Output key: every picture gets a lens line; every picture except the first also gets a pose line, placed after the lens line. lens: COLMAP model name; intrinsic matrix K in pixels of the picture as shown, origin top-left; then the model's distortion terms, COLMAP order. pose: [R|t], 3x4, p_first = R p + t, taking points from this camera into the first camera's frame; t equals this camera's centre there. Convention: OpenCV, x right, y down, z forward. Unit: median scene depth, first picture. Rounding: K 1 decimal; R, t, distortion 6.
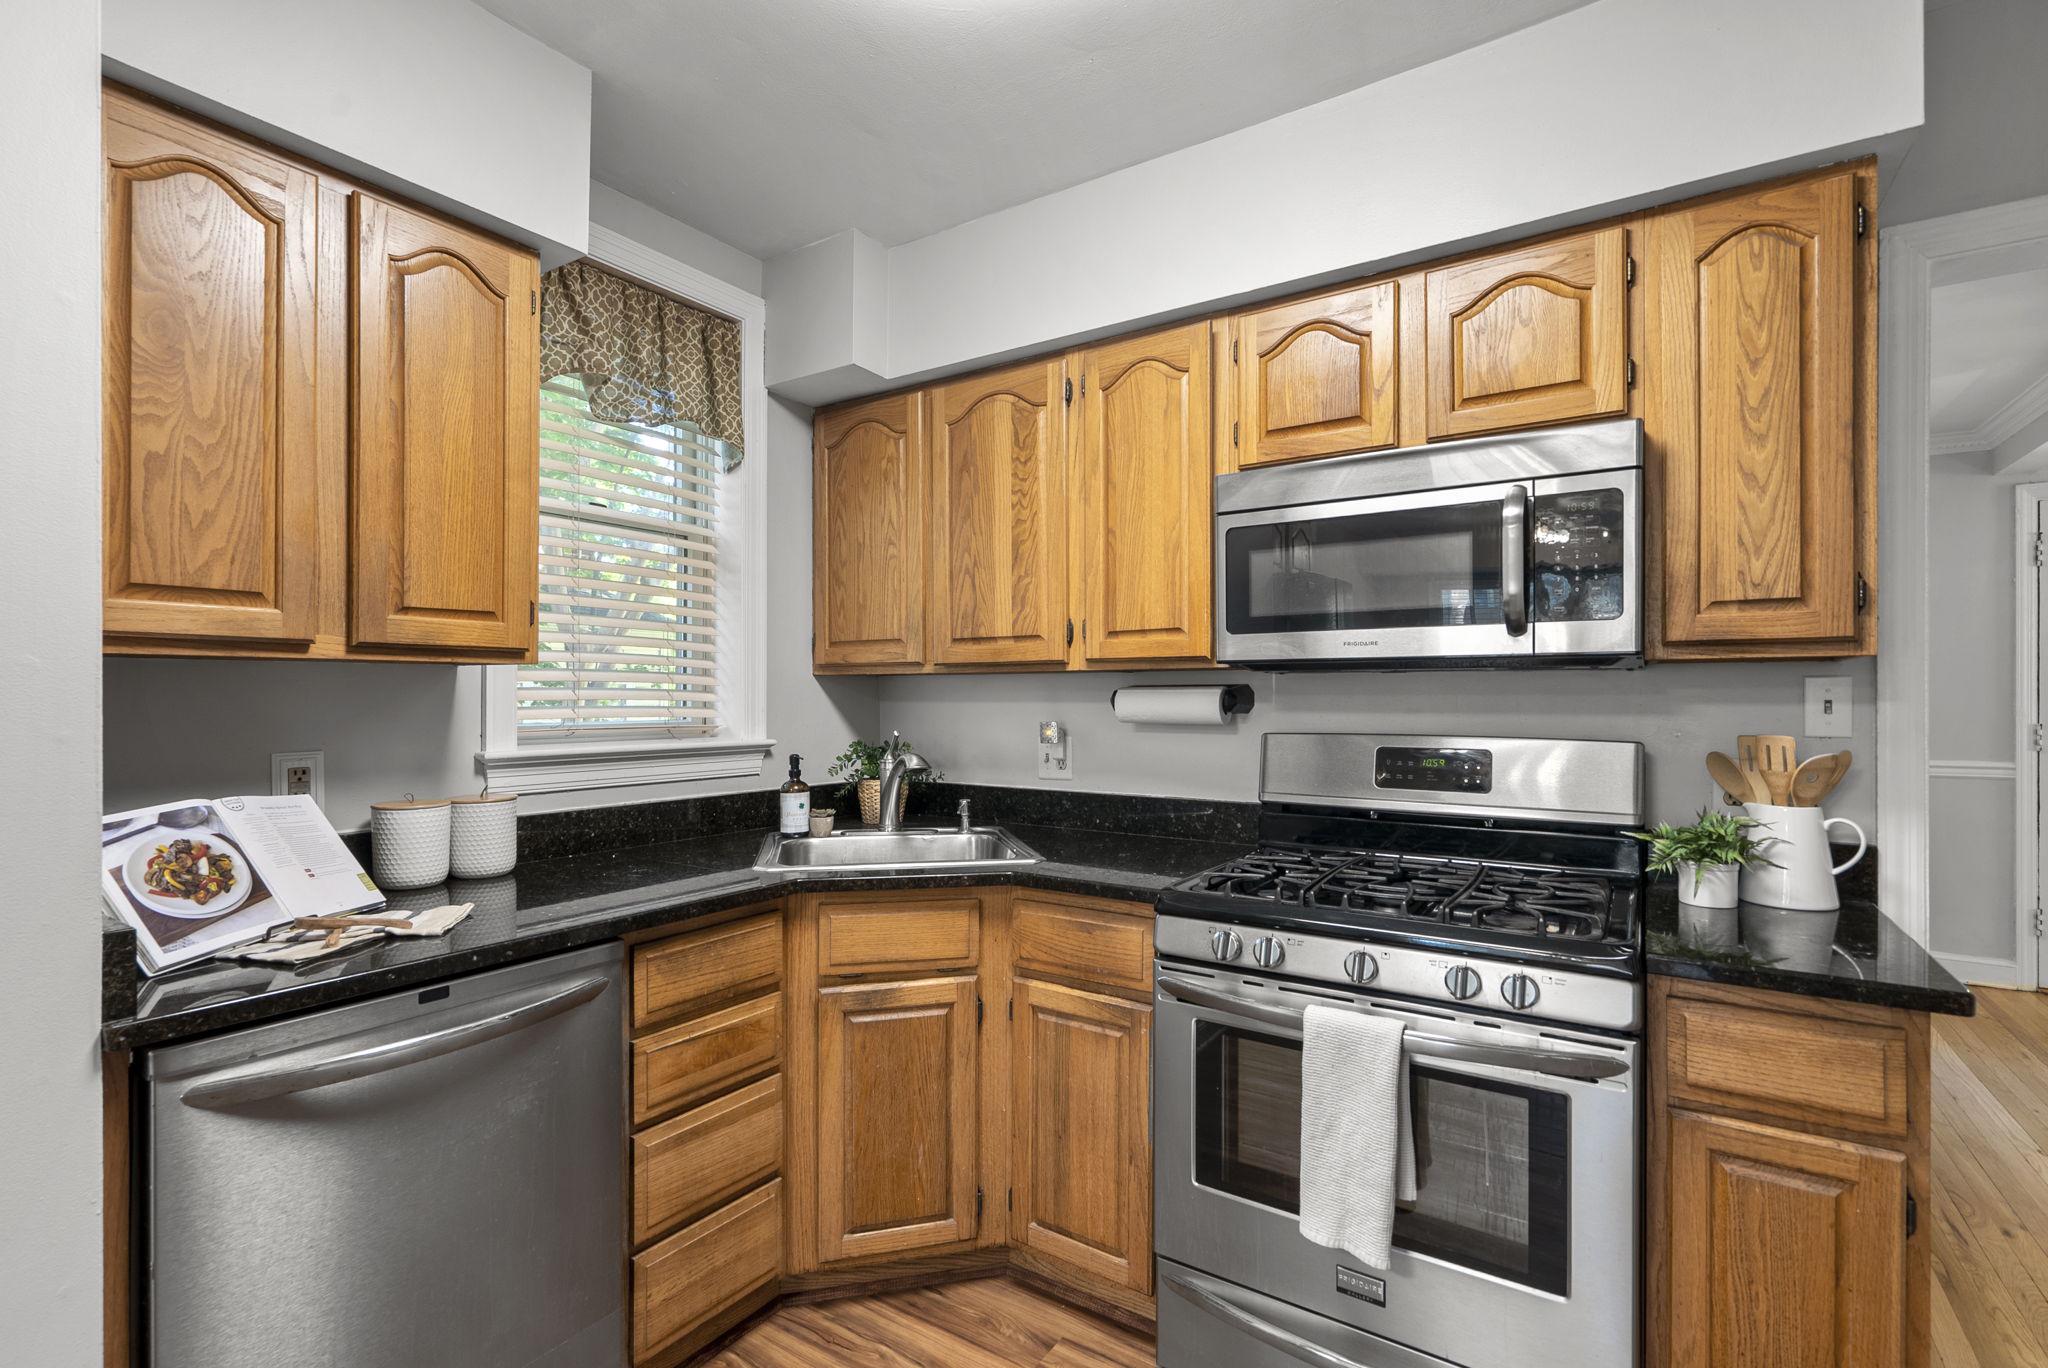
lens RADIAL K [[944.0, 0, 1014.9], [0, 944.0, 697.3], [0, 0, 1]] dist [-0.001179, 0.001147]
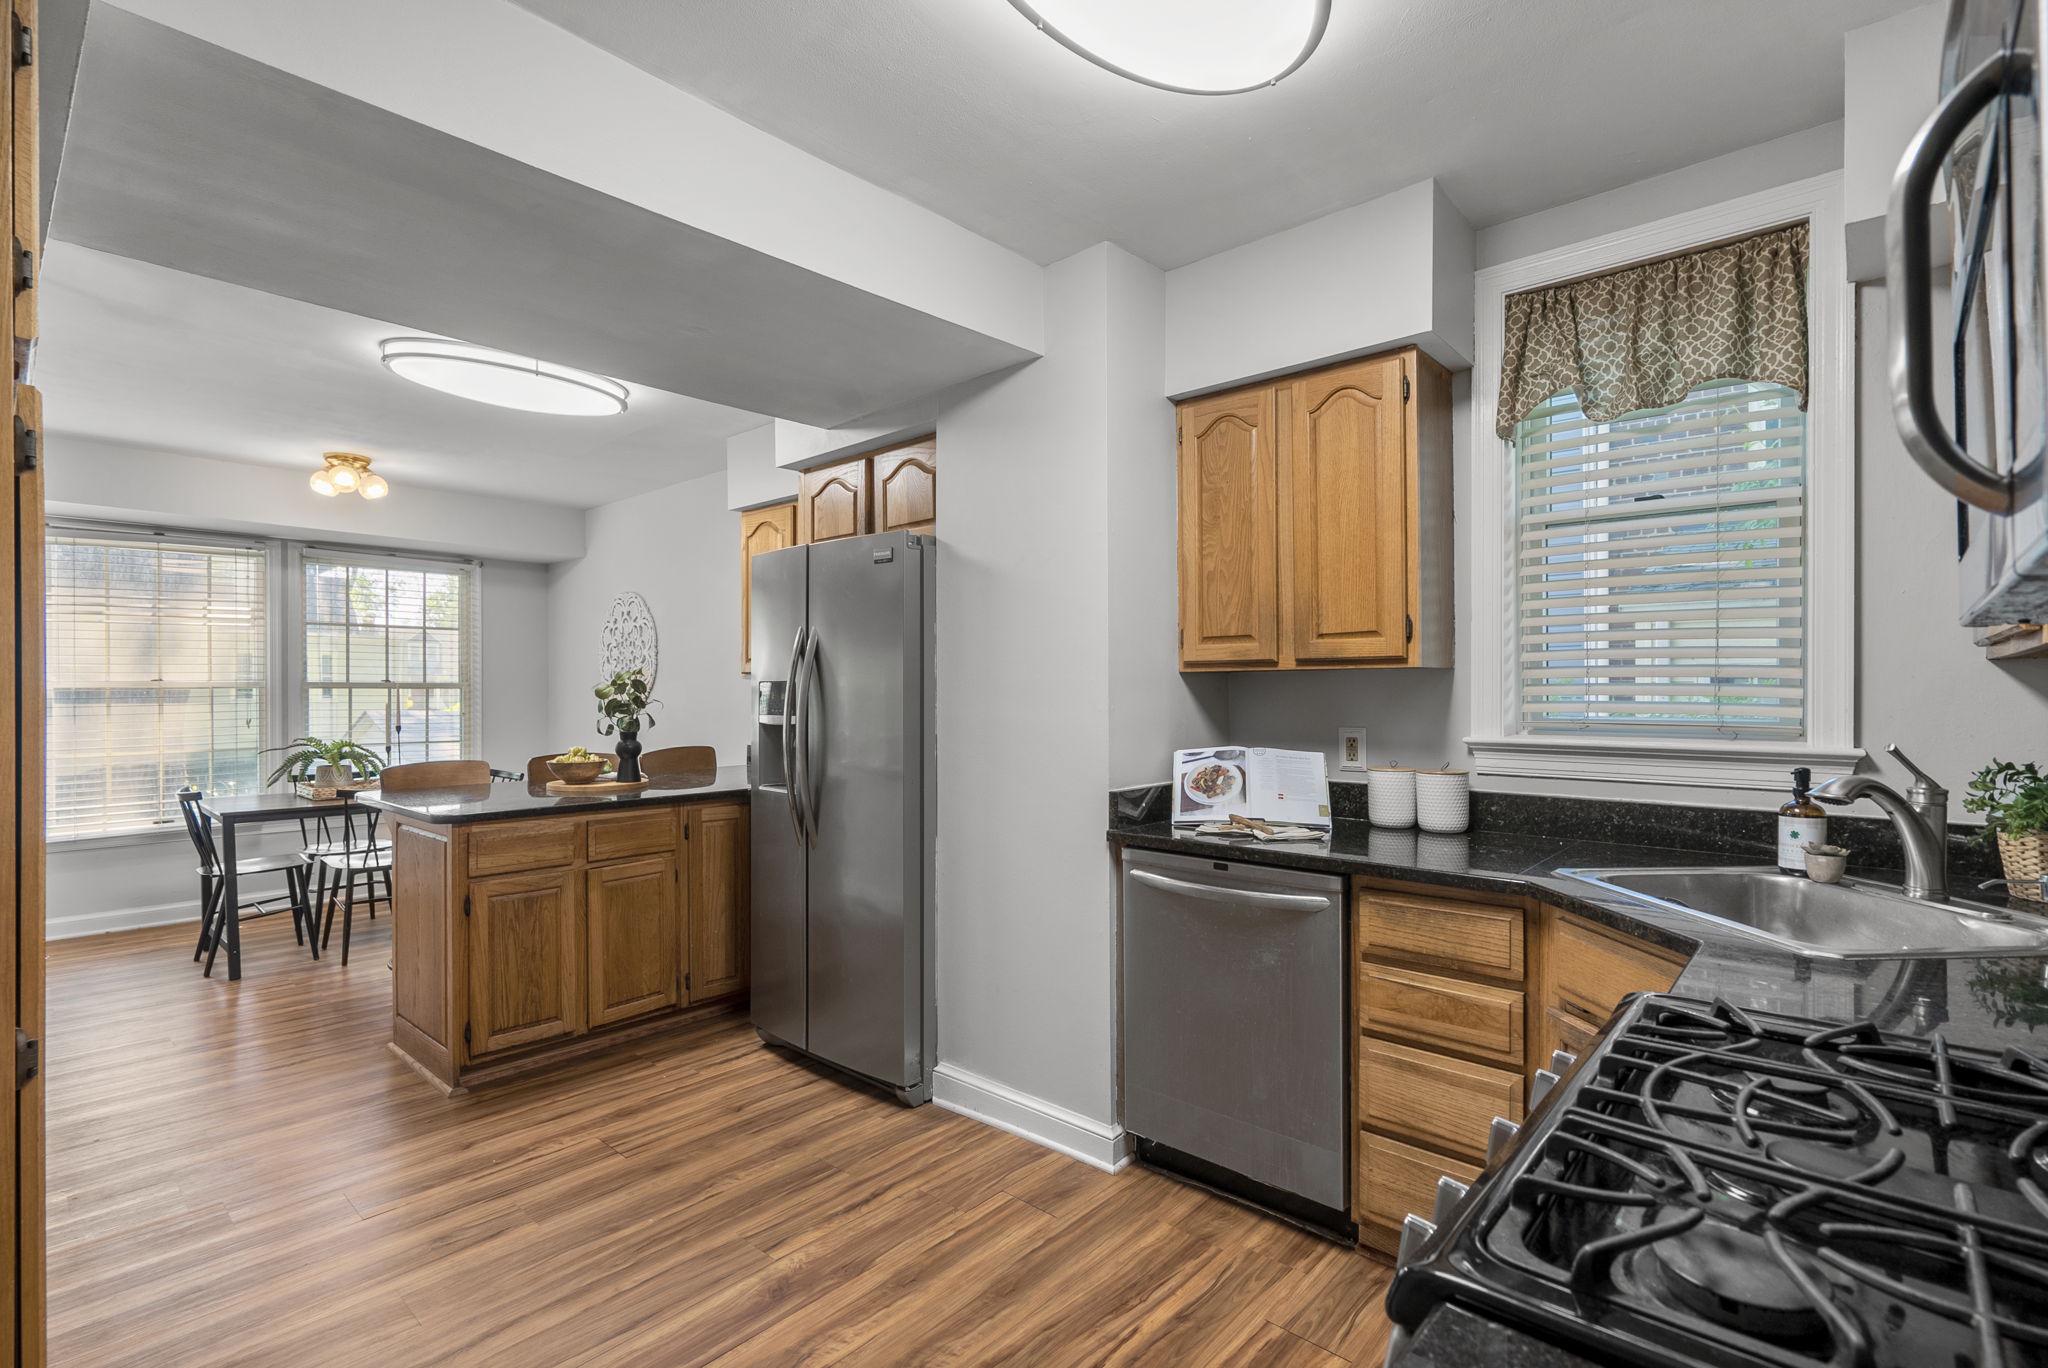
lens RADIAL K [[944.0, 0, 1015.7], [0, 944.0, 694.0], [0, 0, 1]] dist [-0.001179, 0.001147]
pose [[-0.149325, 0.004704, -0.988777, 0.883450], [0.001146, 0.999989, 0.004584, -0.005753], [0.988788, -0.000449, -0.149328, 0.688868]]
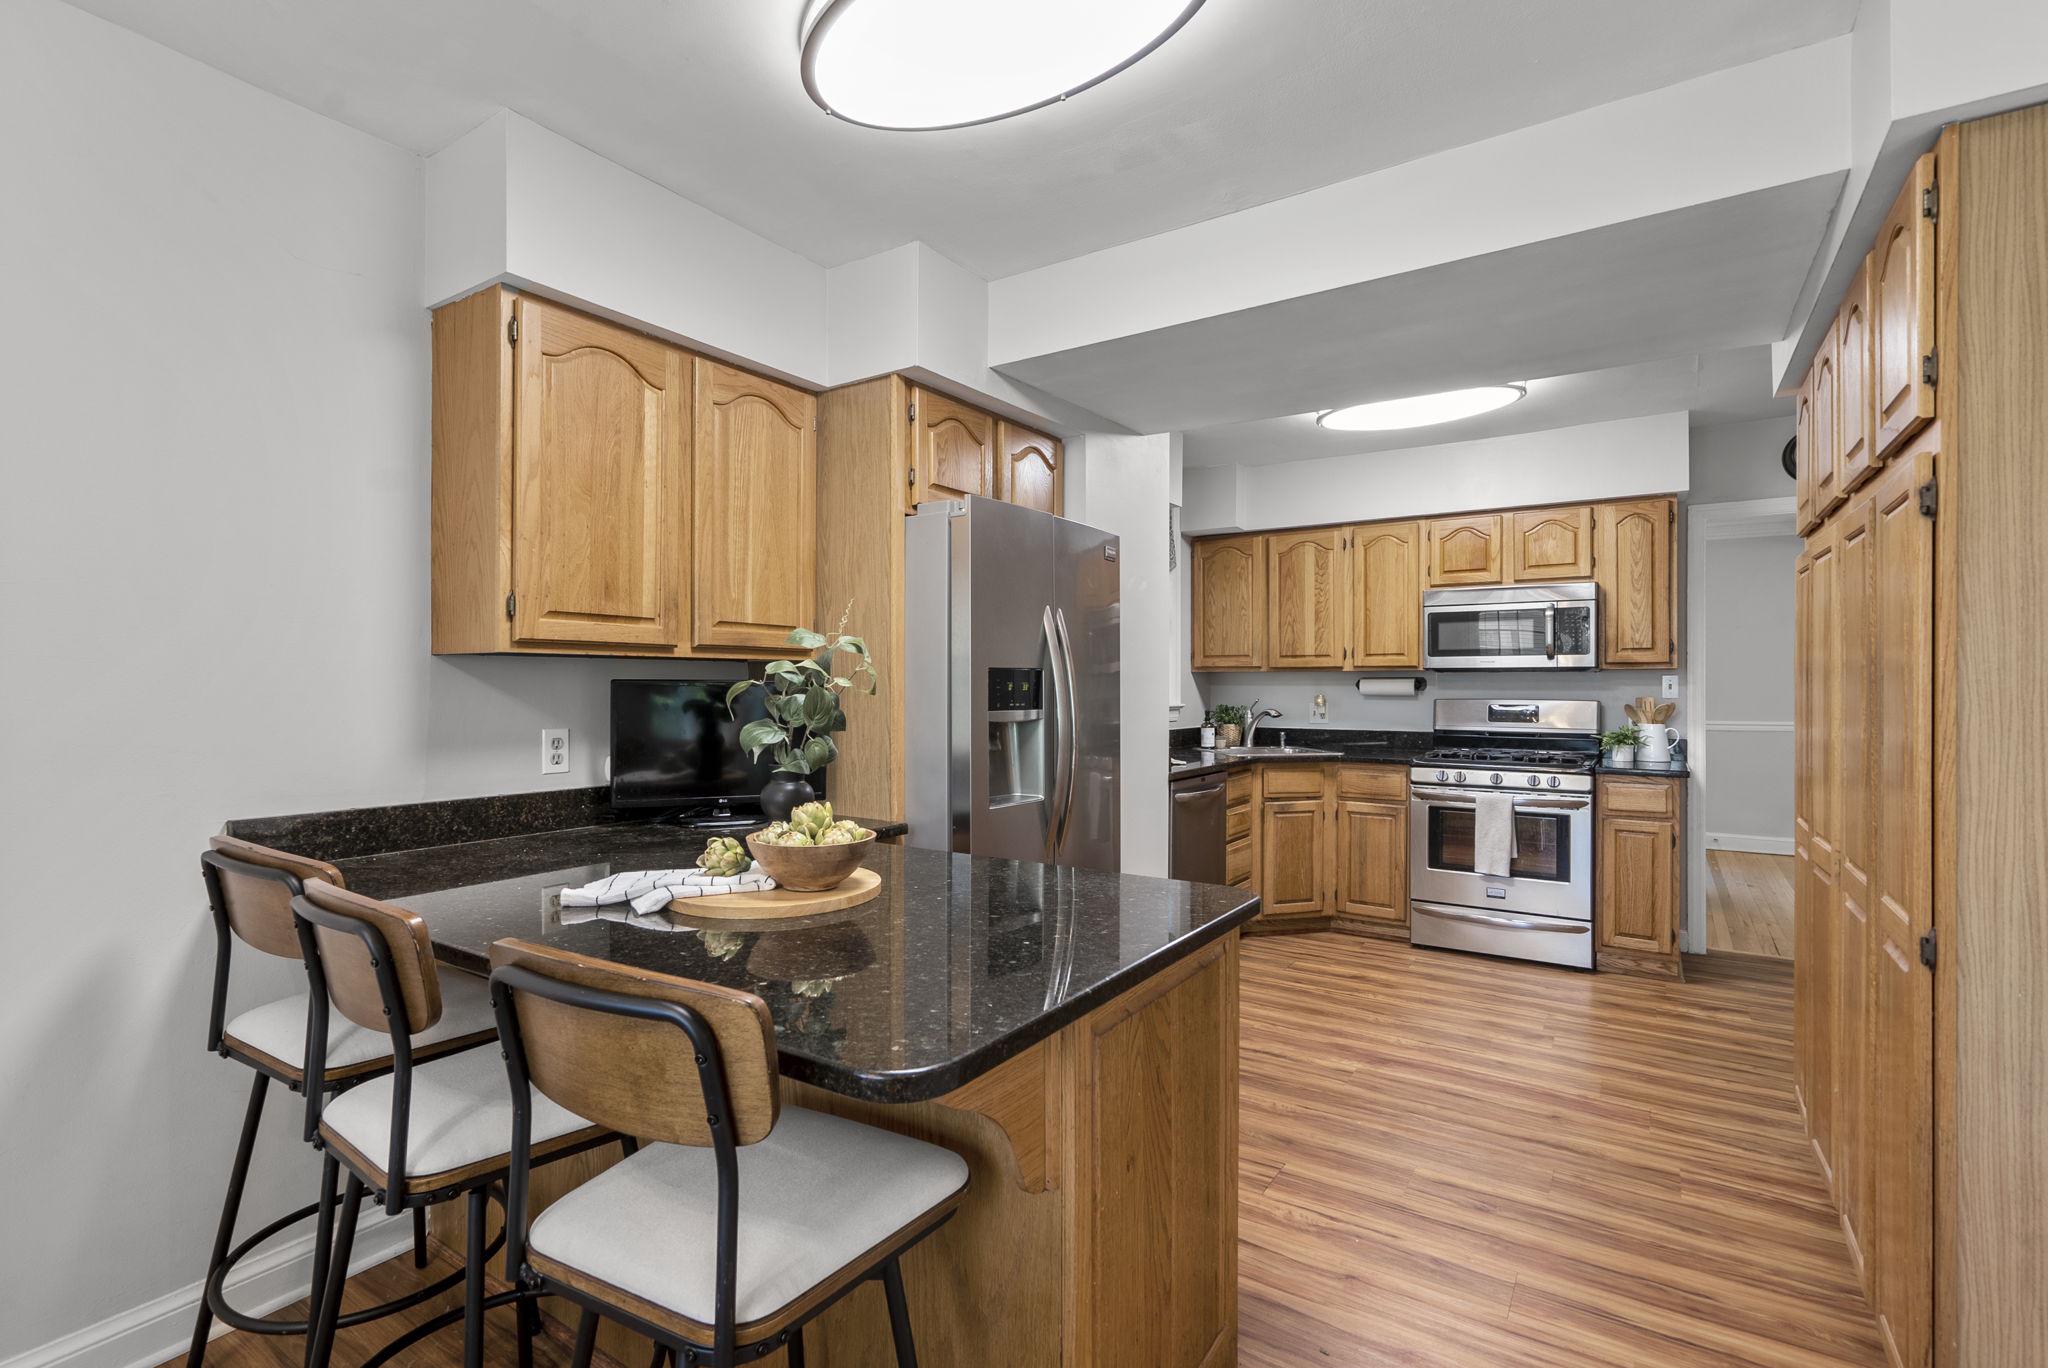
lens RADIAL K [[944.0, 0, 1028.4], [0, 944.0, 681.1], [0, 0, 1]] dist [-0.001179, 0.001147]
pose [[0.999999, 0.000115, -0.001027, -0.915283], [-0.000118, 0.999996, -0.002921, 0.001887], [0.001027, 0.002921, 0.999995, -1.621243]]
